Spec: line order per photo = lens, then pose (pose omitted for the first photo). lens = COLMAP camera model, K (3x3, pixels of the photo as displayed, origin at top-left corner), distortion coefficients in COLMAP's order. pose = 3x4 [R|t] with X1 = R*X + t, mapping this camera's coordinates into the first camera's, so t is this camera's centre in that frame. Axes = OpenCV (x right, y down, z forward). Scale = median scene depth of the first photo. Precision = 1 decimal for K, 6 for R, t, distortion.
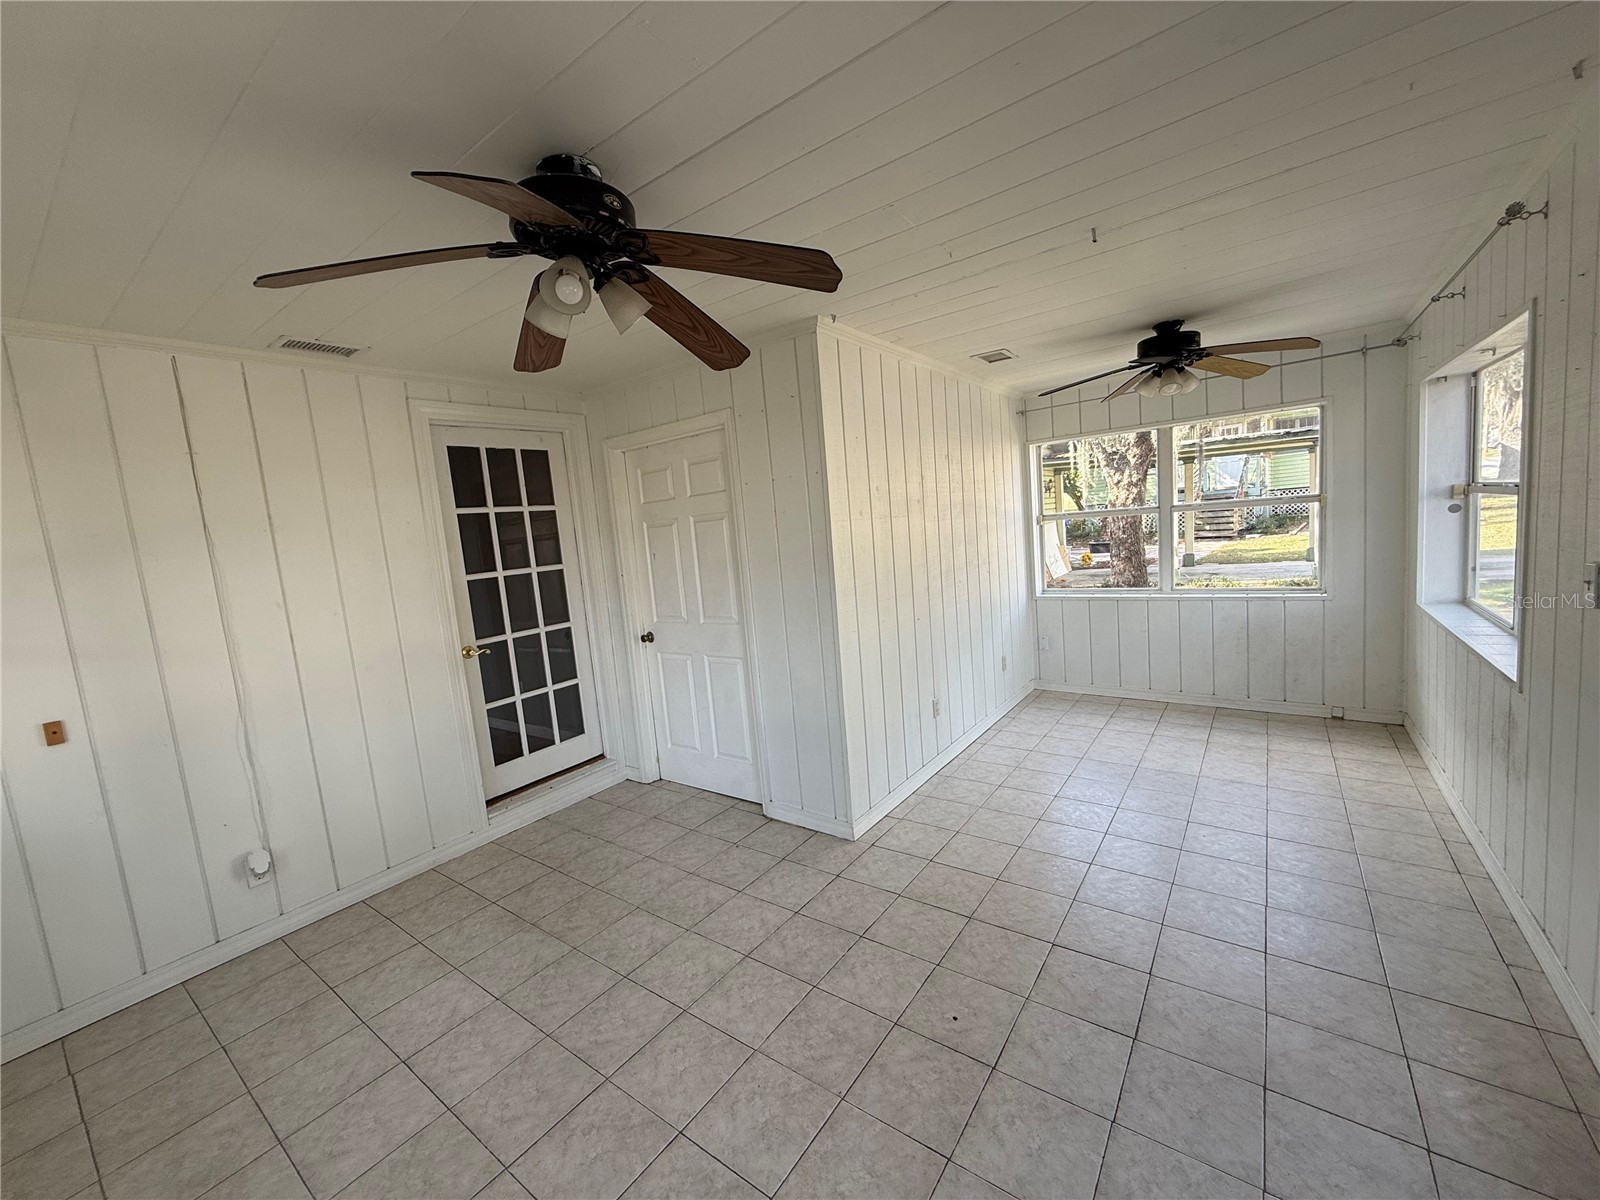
lens RADIAL K [[637.9, 0, 798.2], [0, 637.9, 600.4], [0, 0, 1]] dist [0.002388, 0.000027]
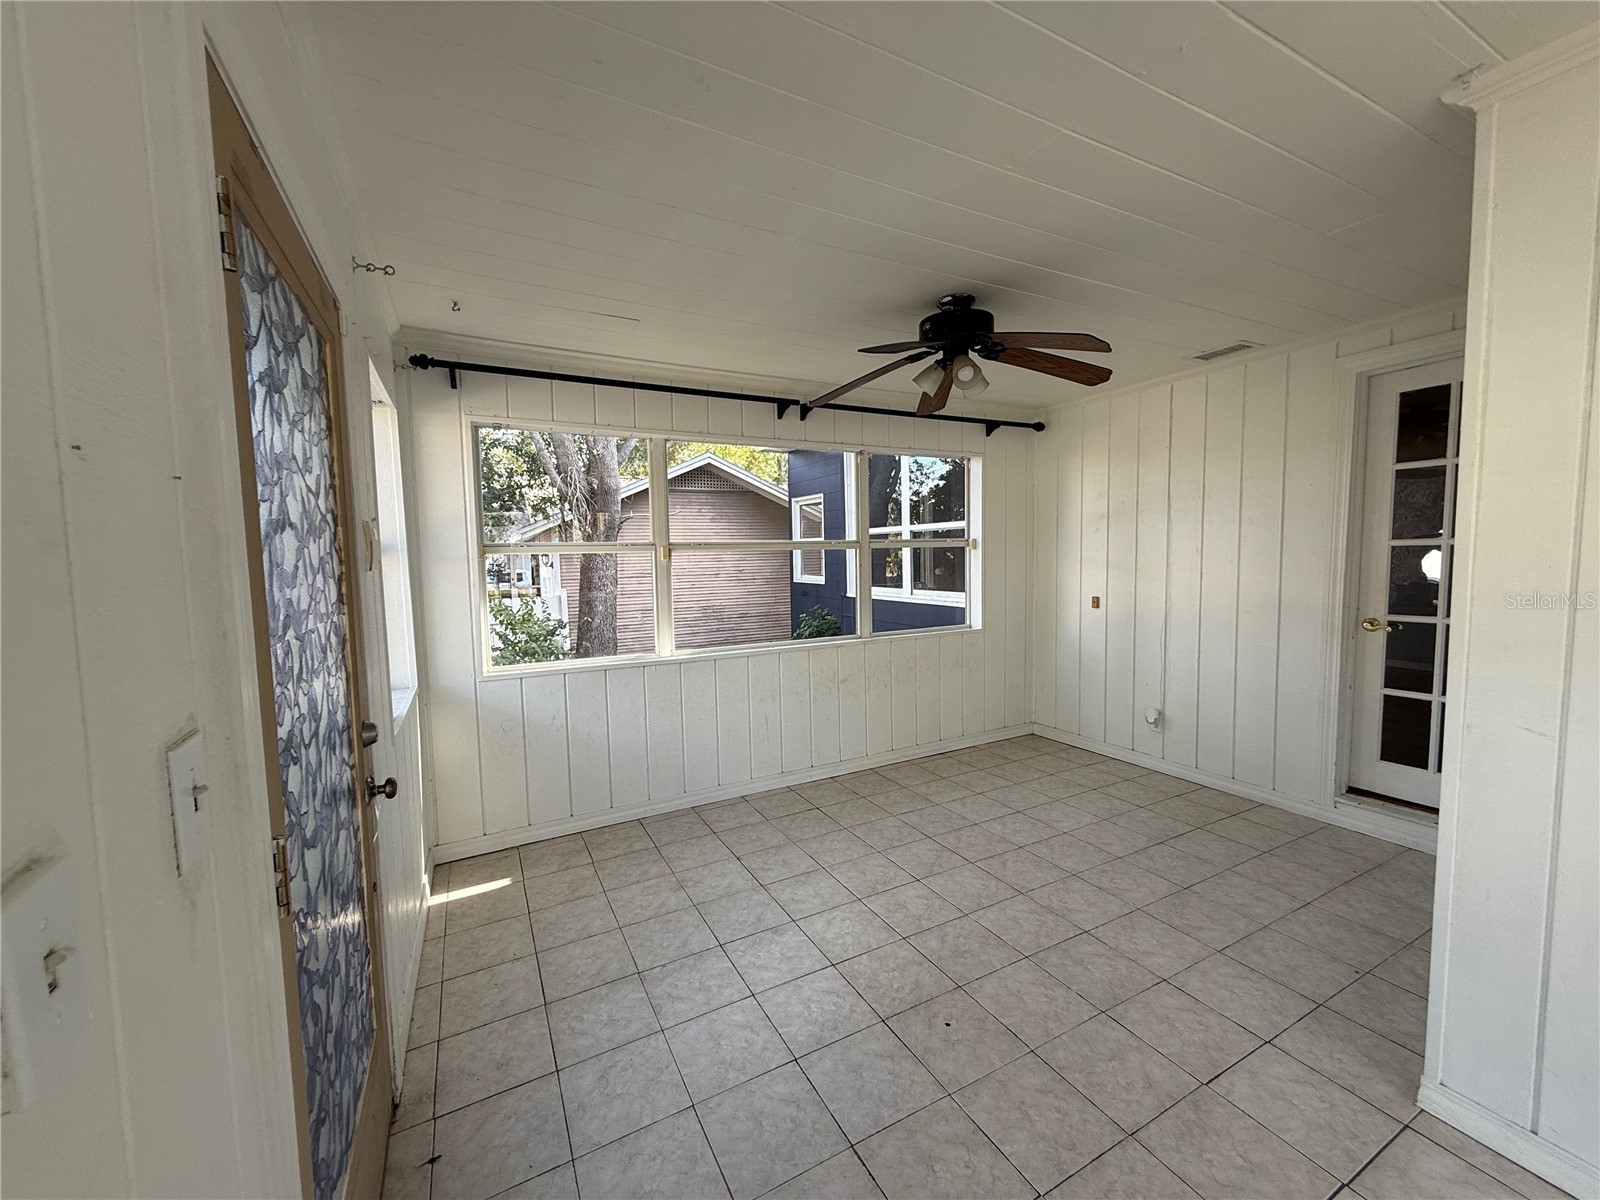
lens RADIAL K [[637.9, 0, 800.8], [0, 637.9, 600.1], [0, 0, 1]] dist [0.002388, 0.000027]
pose [[-0.429620, 0.164070, -0.887979, 0.897176], [-0.042452, 0.978598, 0.201353, -0.144301], [0.902011, 0.124202, -0.413460, 0.902862]]
